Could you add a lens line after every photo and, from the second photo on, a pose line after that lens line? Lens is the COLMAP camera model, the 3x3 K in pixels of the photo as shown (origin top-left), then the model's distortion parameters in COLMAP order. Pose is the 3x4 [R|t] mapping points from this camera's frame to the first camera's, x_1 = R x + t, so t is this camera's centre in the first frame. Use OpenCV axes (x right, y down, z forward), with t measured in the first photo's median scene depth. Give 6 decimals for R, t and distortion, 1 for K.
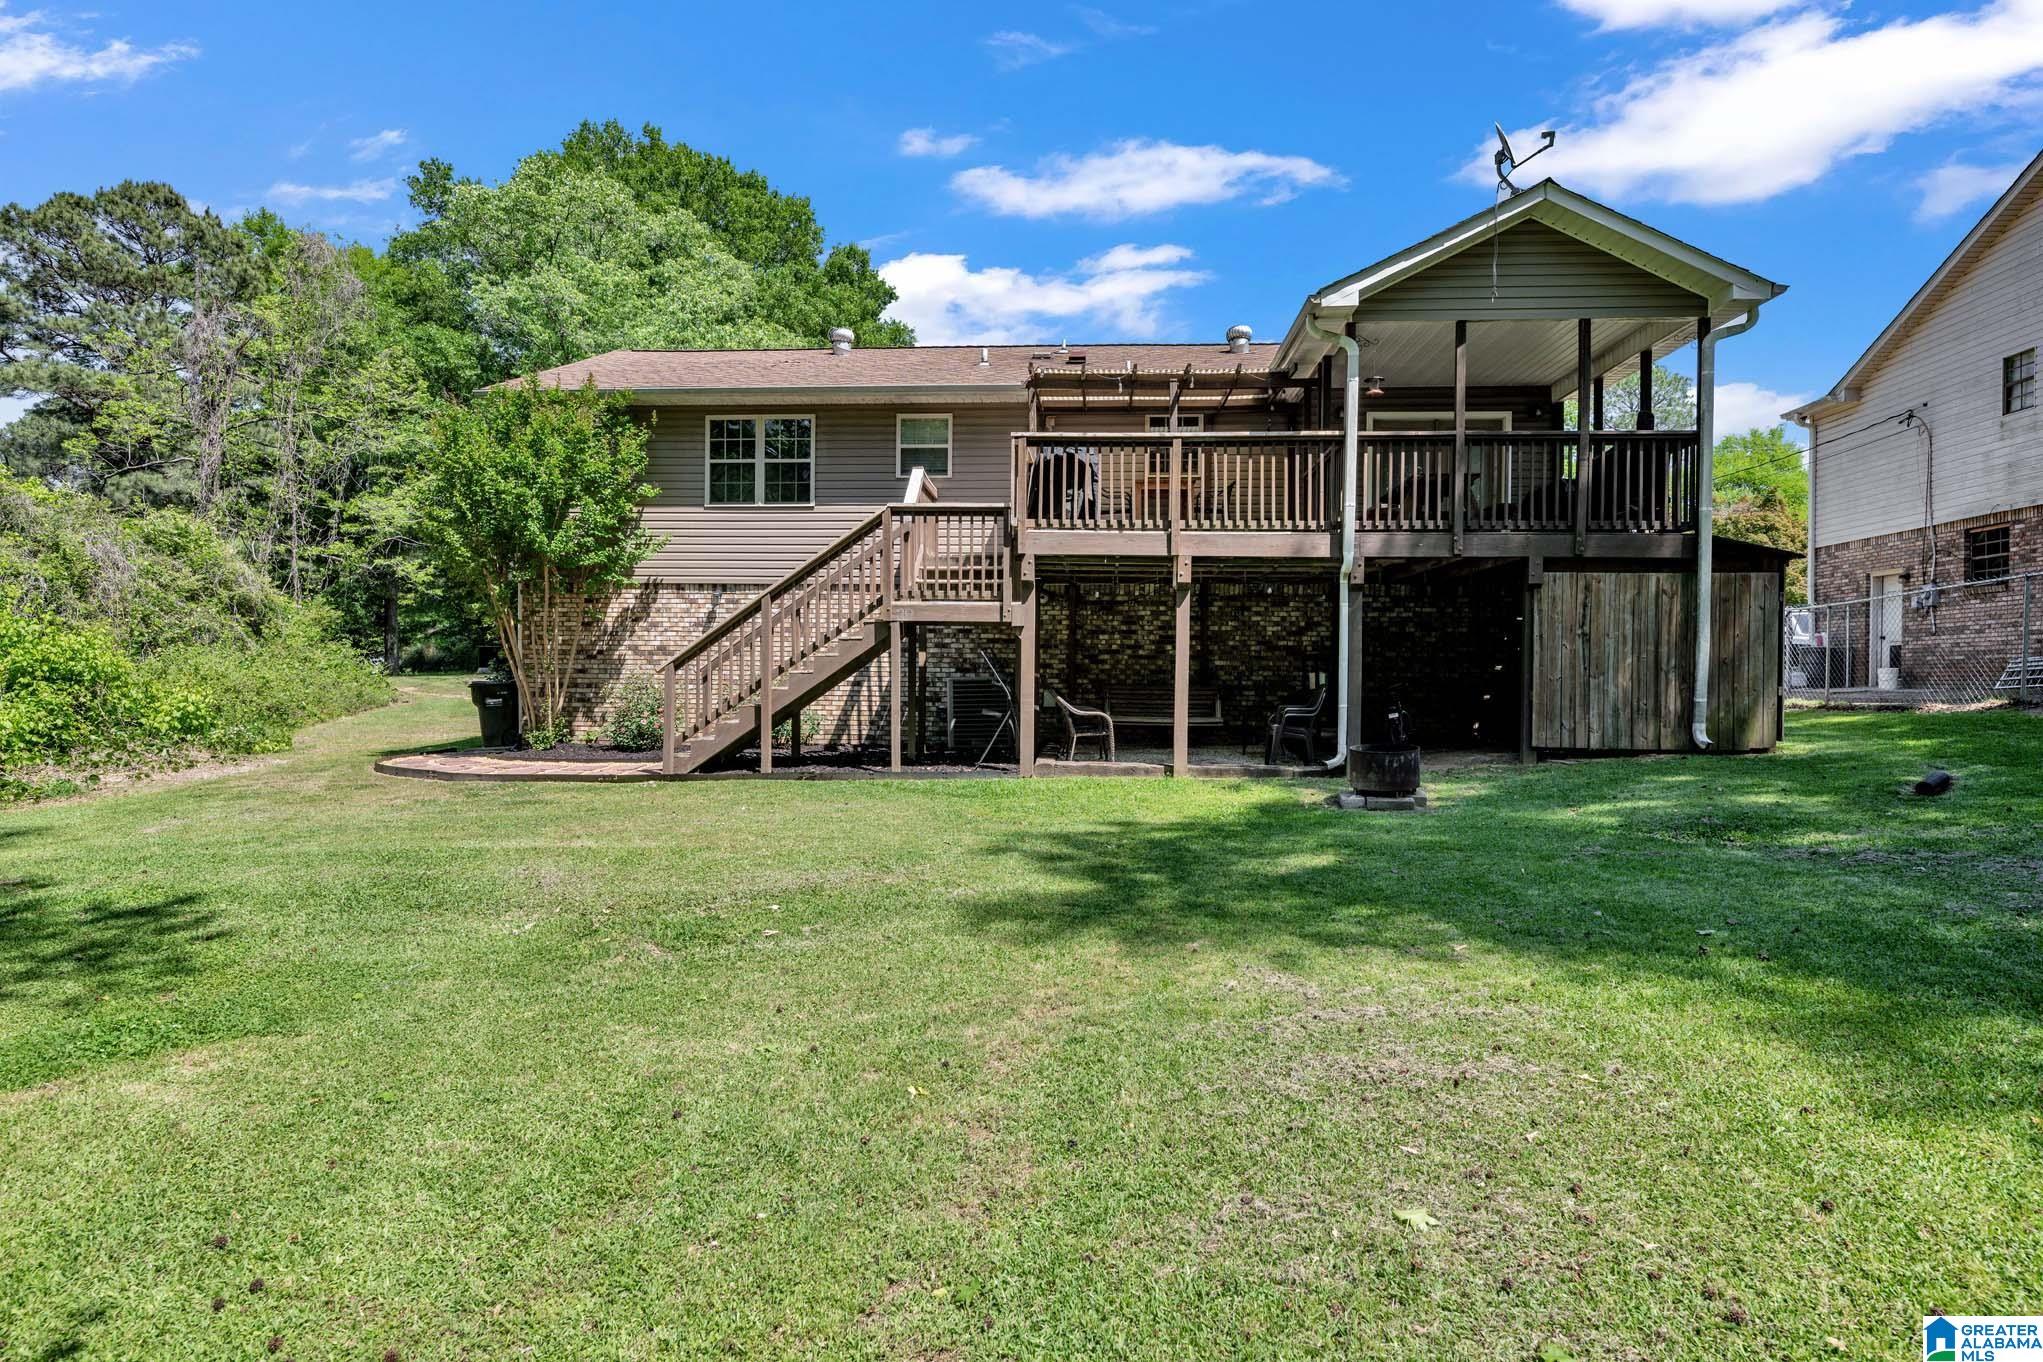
lens RADIAL K [[1123.0, 0, 1021.6], [0, 1123.0, 693.4], [0, 0, 1]] dist [0.000647, 0.000045]
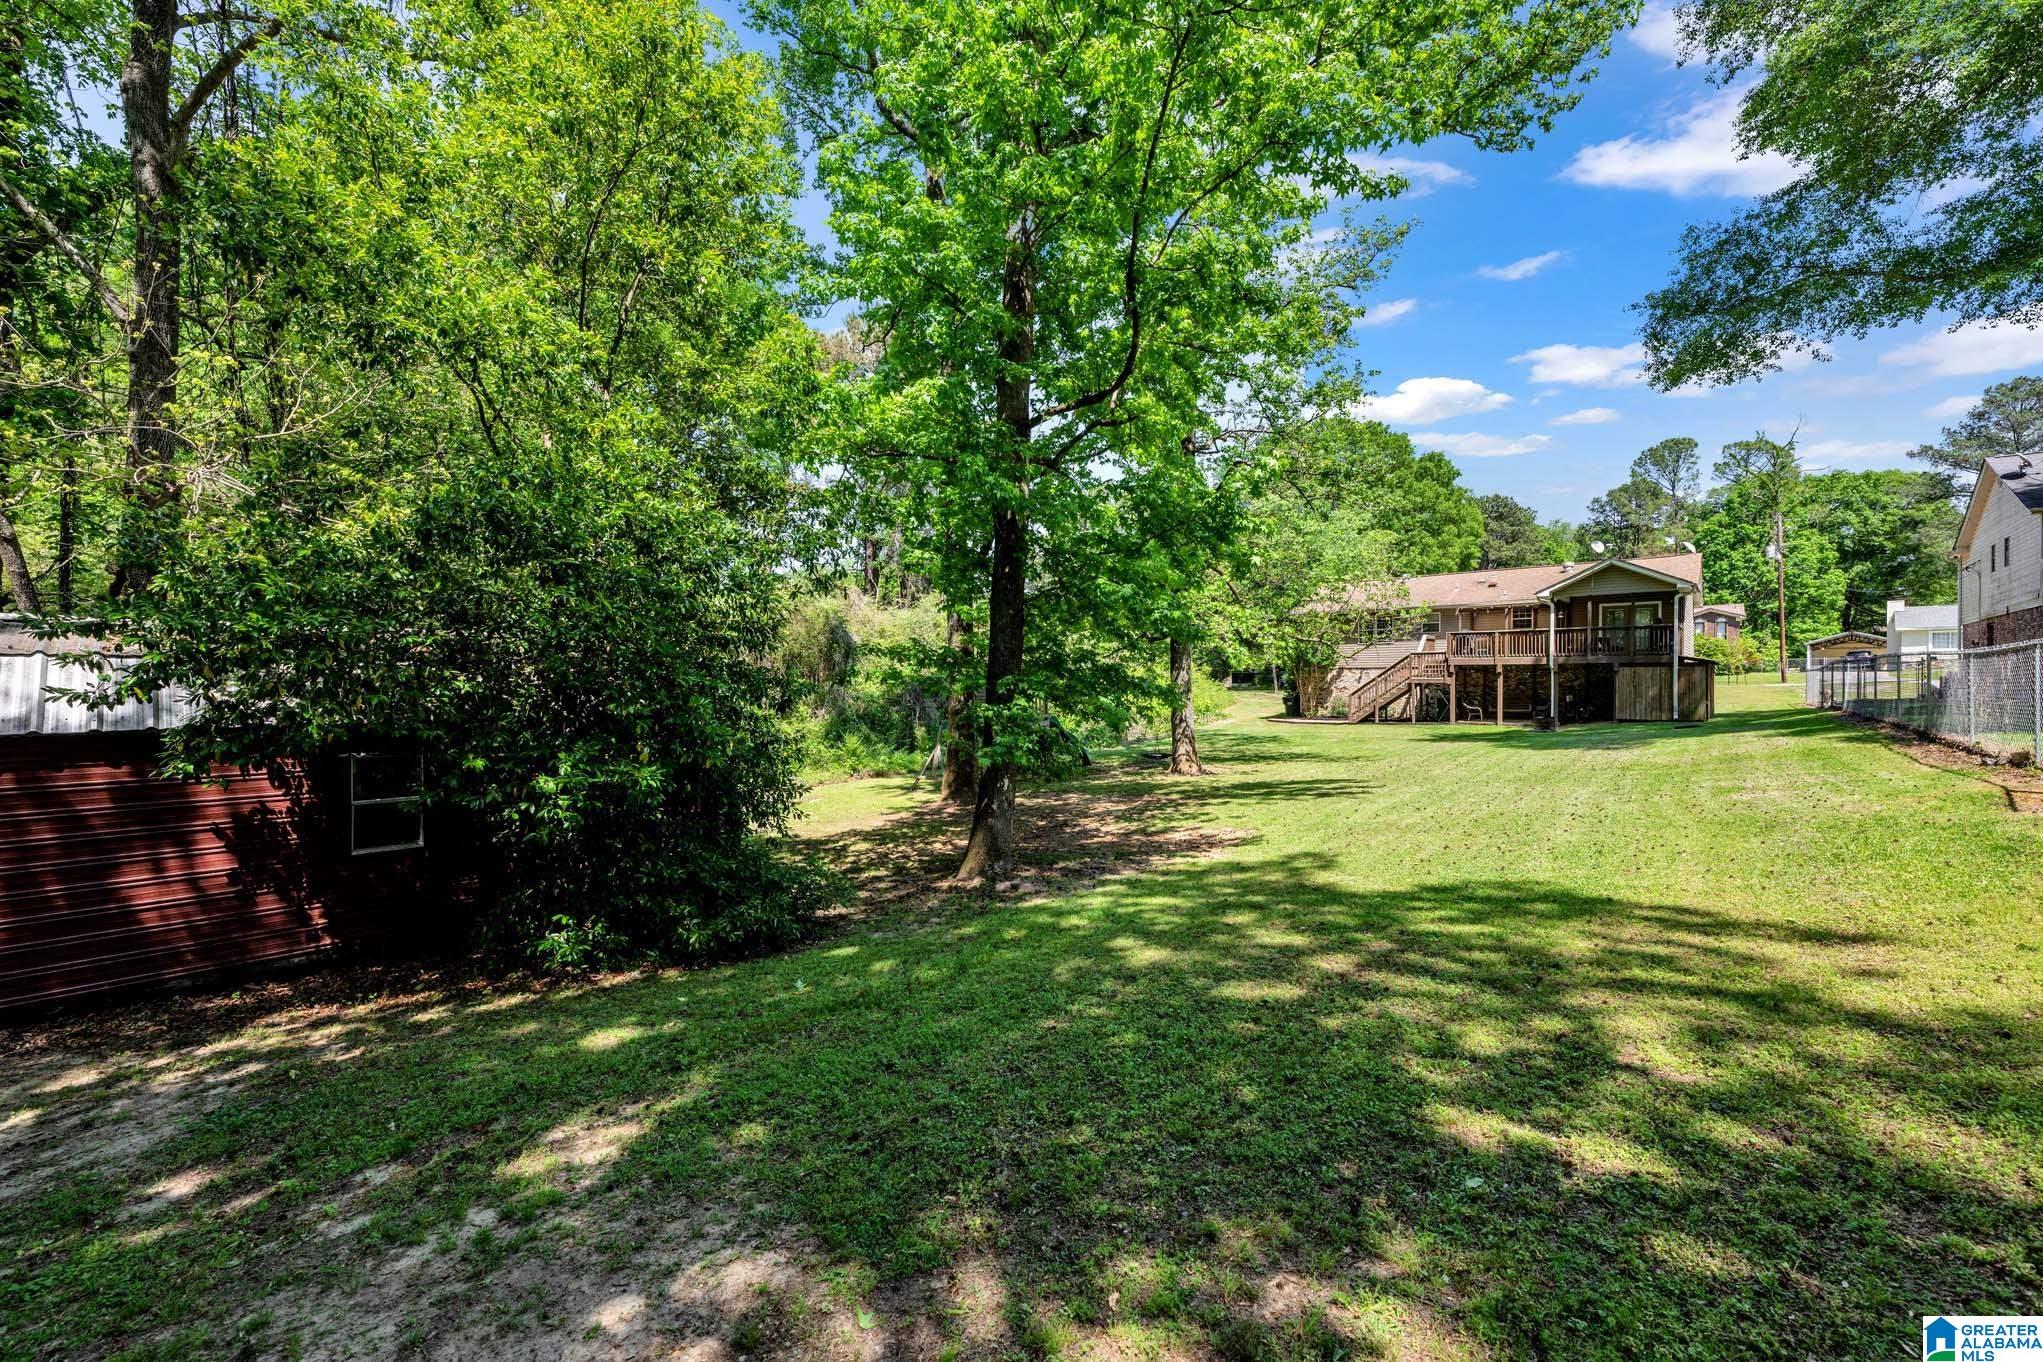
lens RADIAL K [[809.1, 0, 1023.0], [0, 809.1, 685.3], [0, 0, 1]] dist [0.001721, -0.000161]
pose [[0.790993, -0.012119, -0.611705, 0.490557], [0.013624, 0.999905, -0.002193, -0.066646], [0.611673, -0.006599, 0.791083, -1.854932]]
